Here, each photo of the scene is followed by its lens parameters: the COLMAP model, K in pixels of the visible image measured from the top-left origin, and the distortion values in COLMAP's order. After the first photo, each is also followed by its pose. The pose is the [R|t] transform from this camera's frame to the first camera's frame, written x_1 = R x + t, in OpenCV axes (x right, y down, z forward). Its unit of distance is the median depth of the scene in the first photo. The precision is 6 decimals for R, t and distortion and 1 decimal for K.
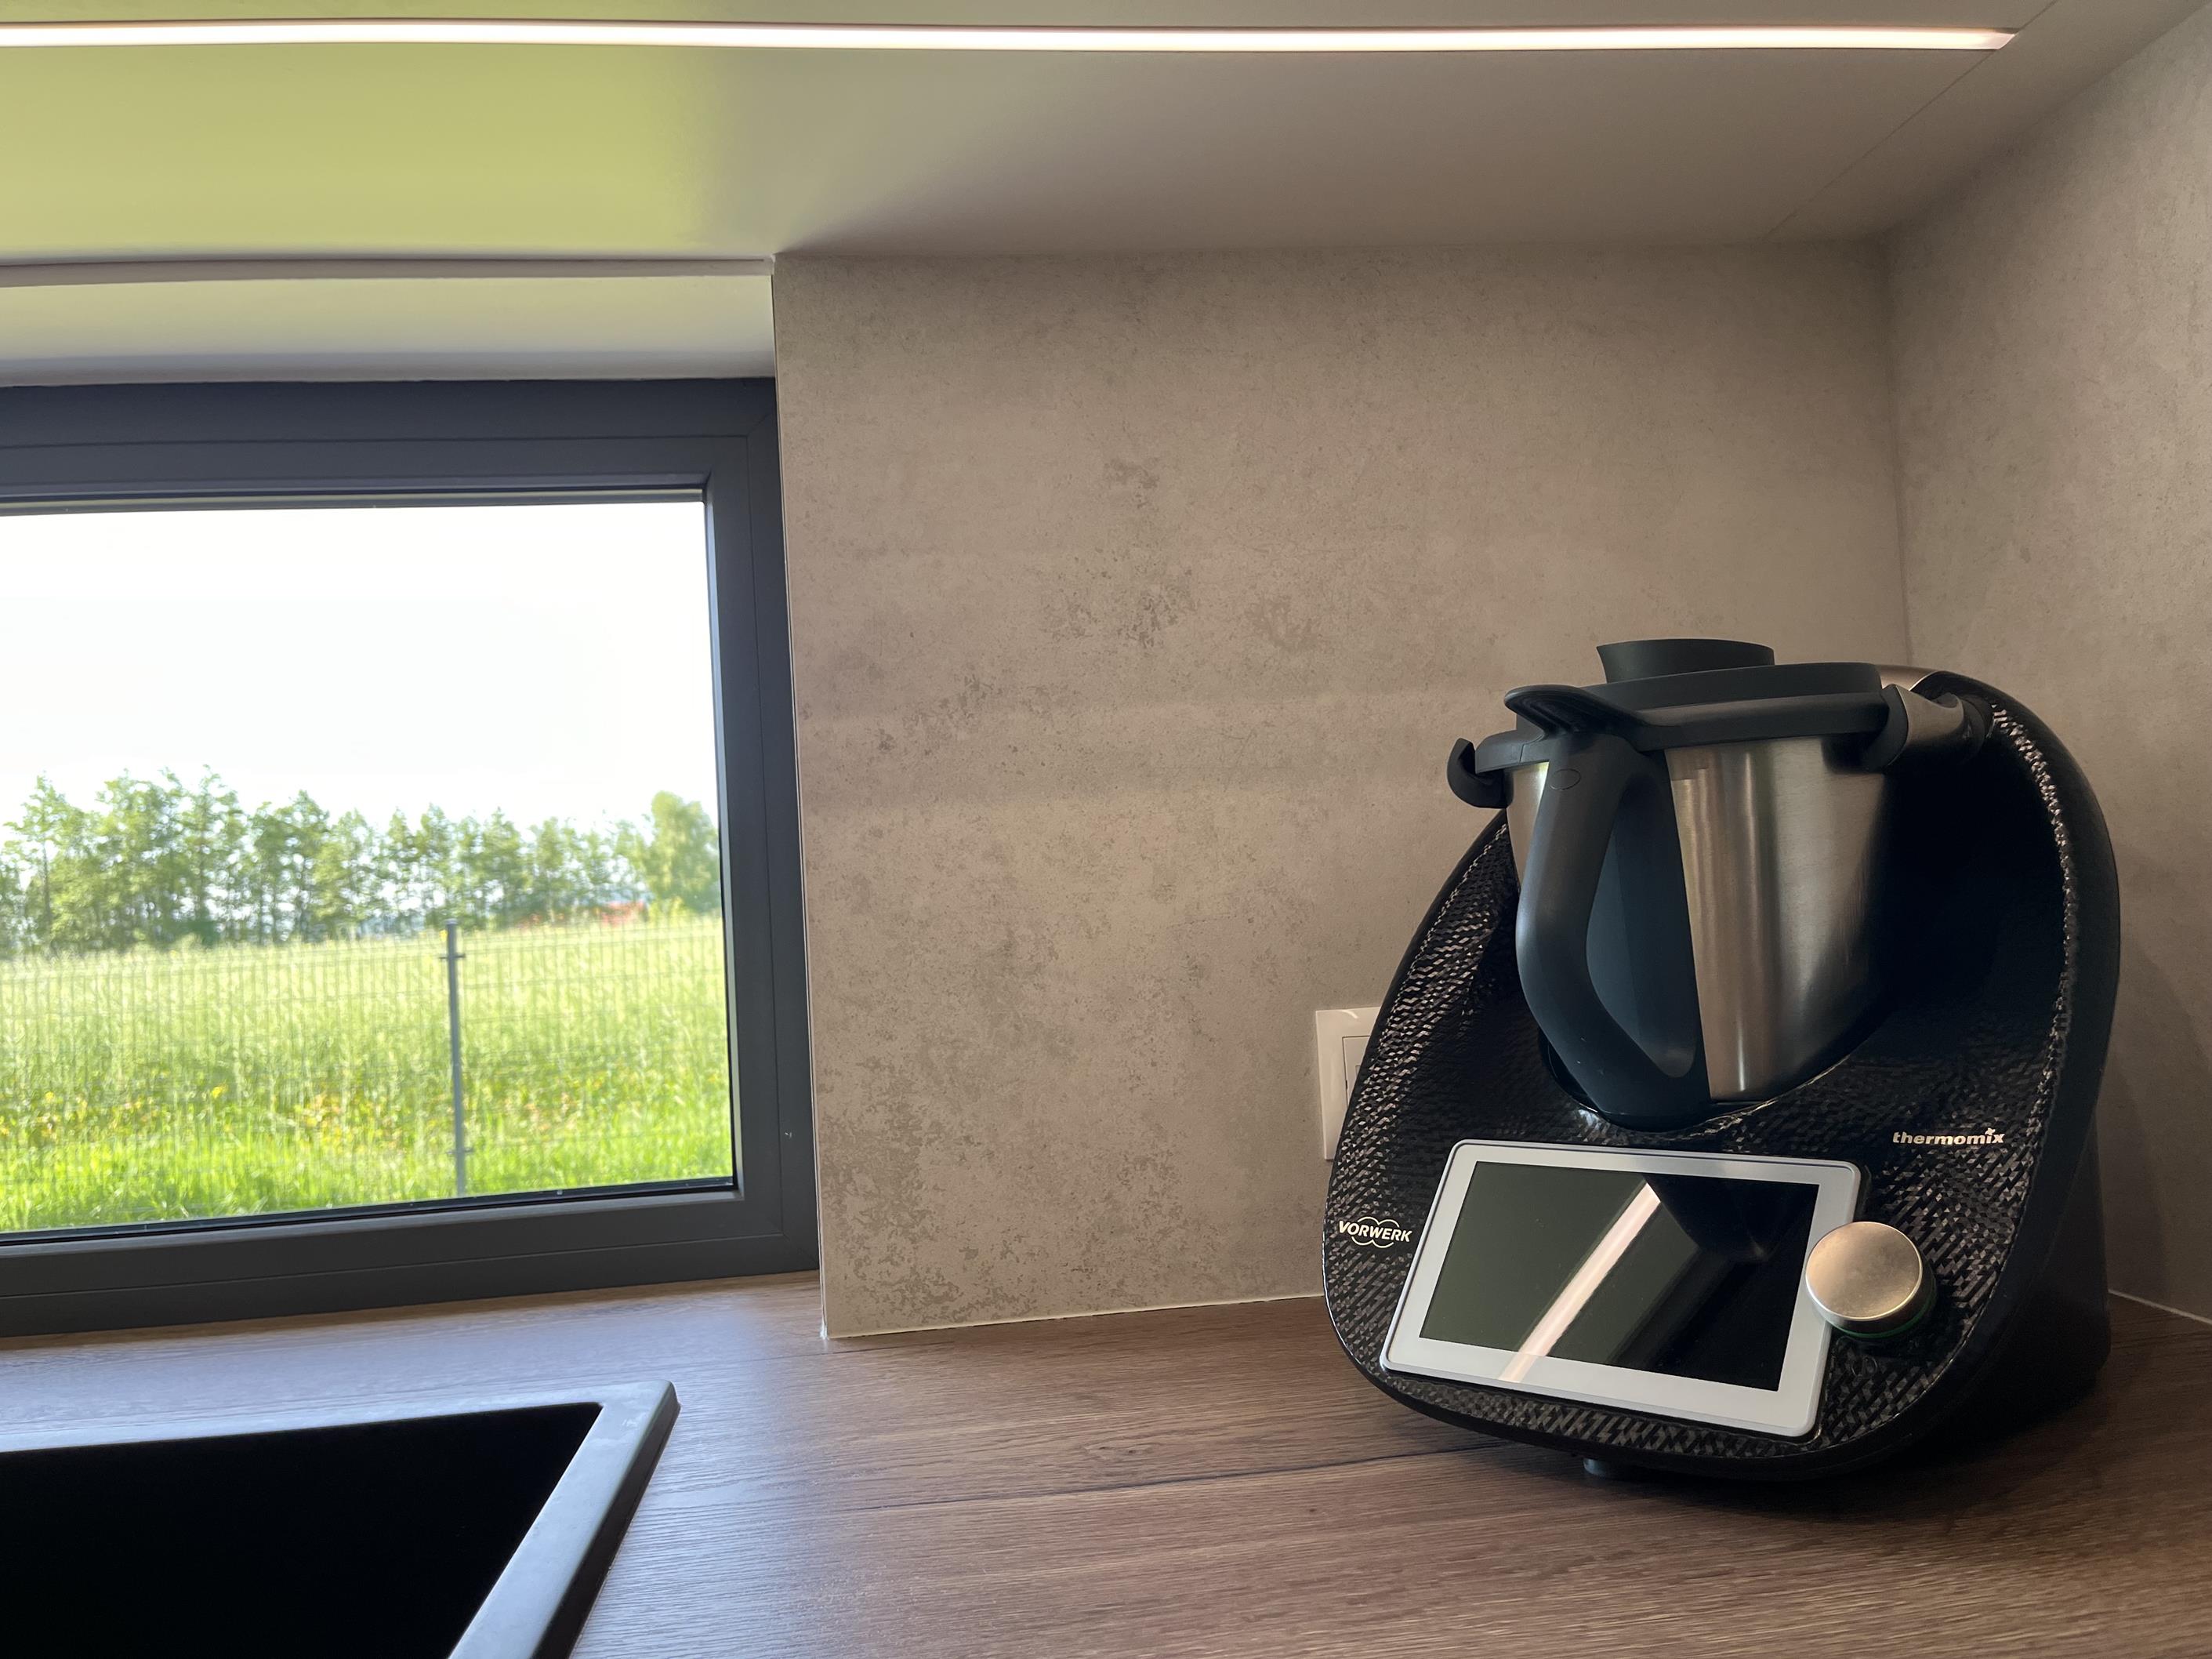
lens RADIAL K [[1679.3, 0, 1121.6], [0, 1679.3, 836.4], [0, 0, 1]] dist [0.074111, -0.106641]
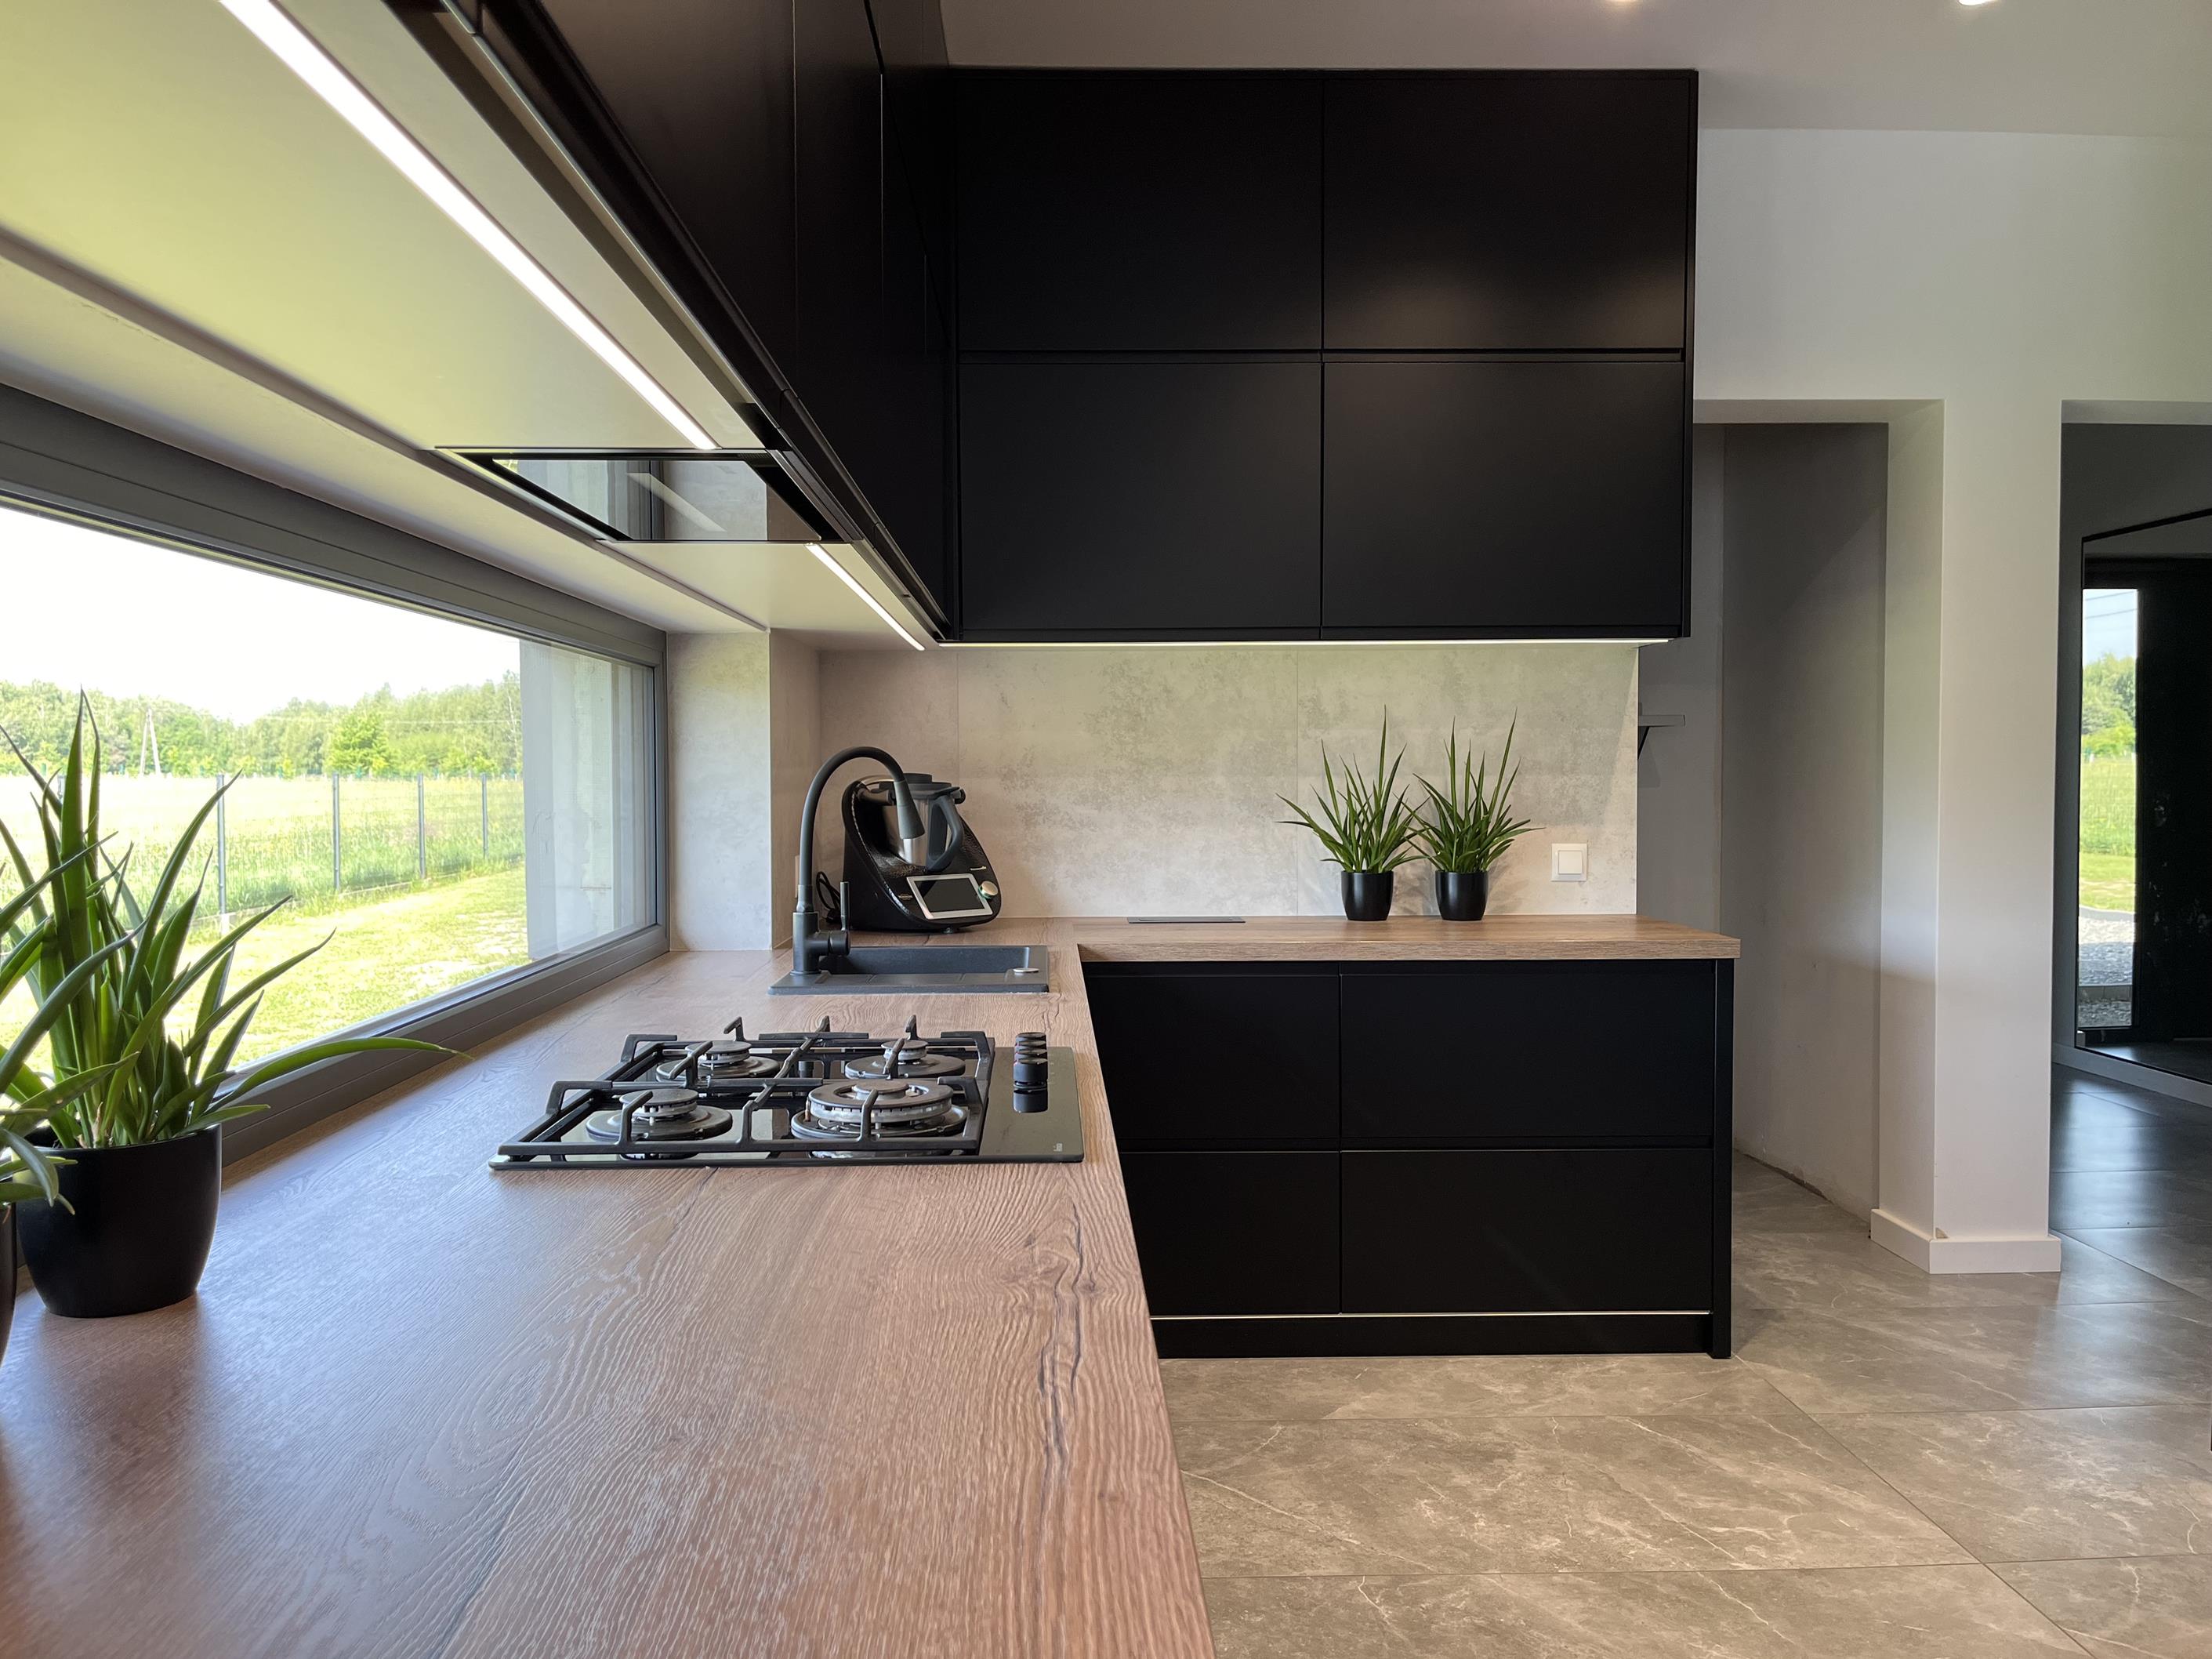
lens RADIAL K [[1679.3, 0, 1095.1], [0, 1679.3, 824.5], [0, 0, 1]] dist [0.074111, -0.106641]
pose [[0.095824, 0.025906, 0.995061, -3.432649], [-0.044860, 0.998758, -0.021682, 0.086164], [-0.994387, -0.042561, 0.096867, 0.028915]]
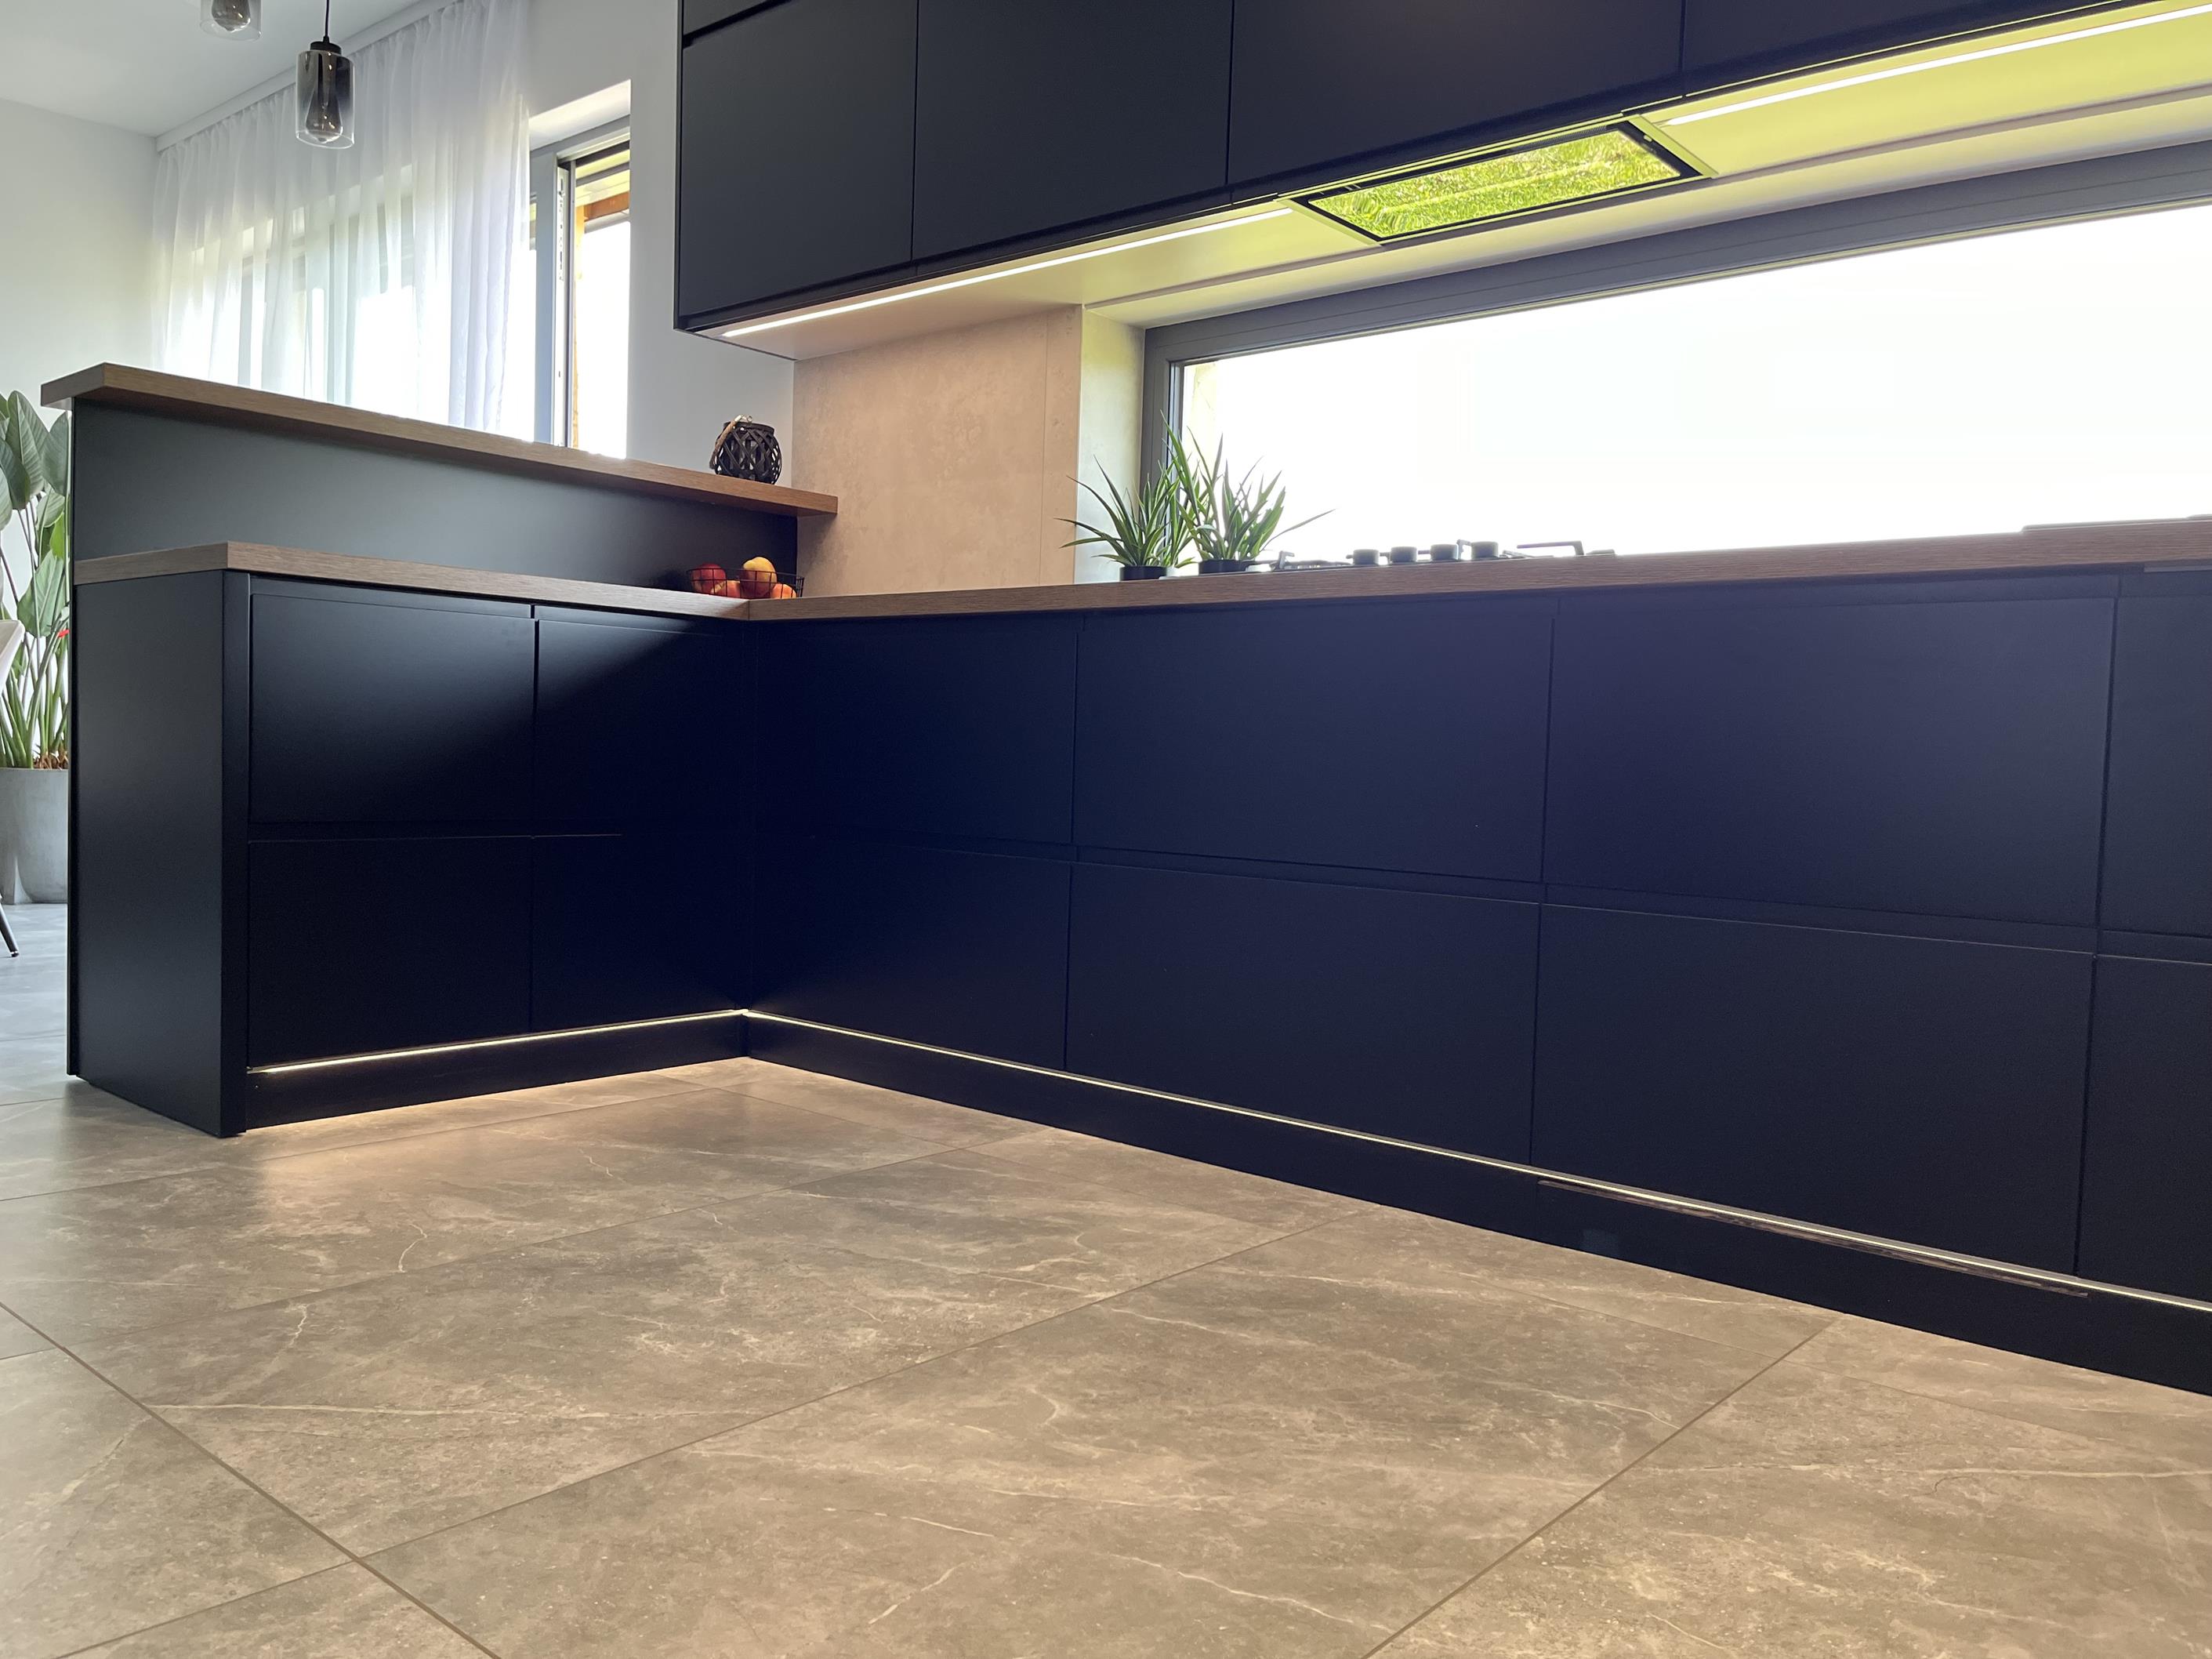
lens RADIAL K [[1679.3, 0, 1109.3], [0, 1679.3, 844.6], [0, 0, 1]] dist [0.074111, -0.106641]
pose [[0.666407, 0.118048, -0.736183, -0.039844], [-0.039145, 0.991564, 0.123563, 0.436507], [0.744560, -0.053525, 0.665407, -1.604469]]
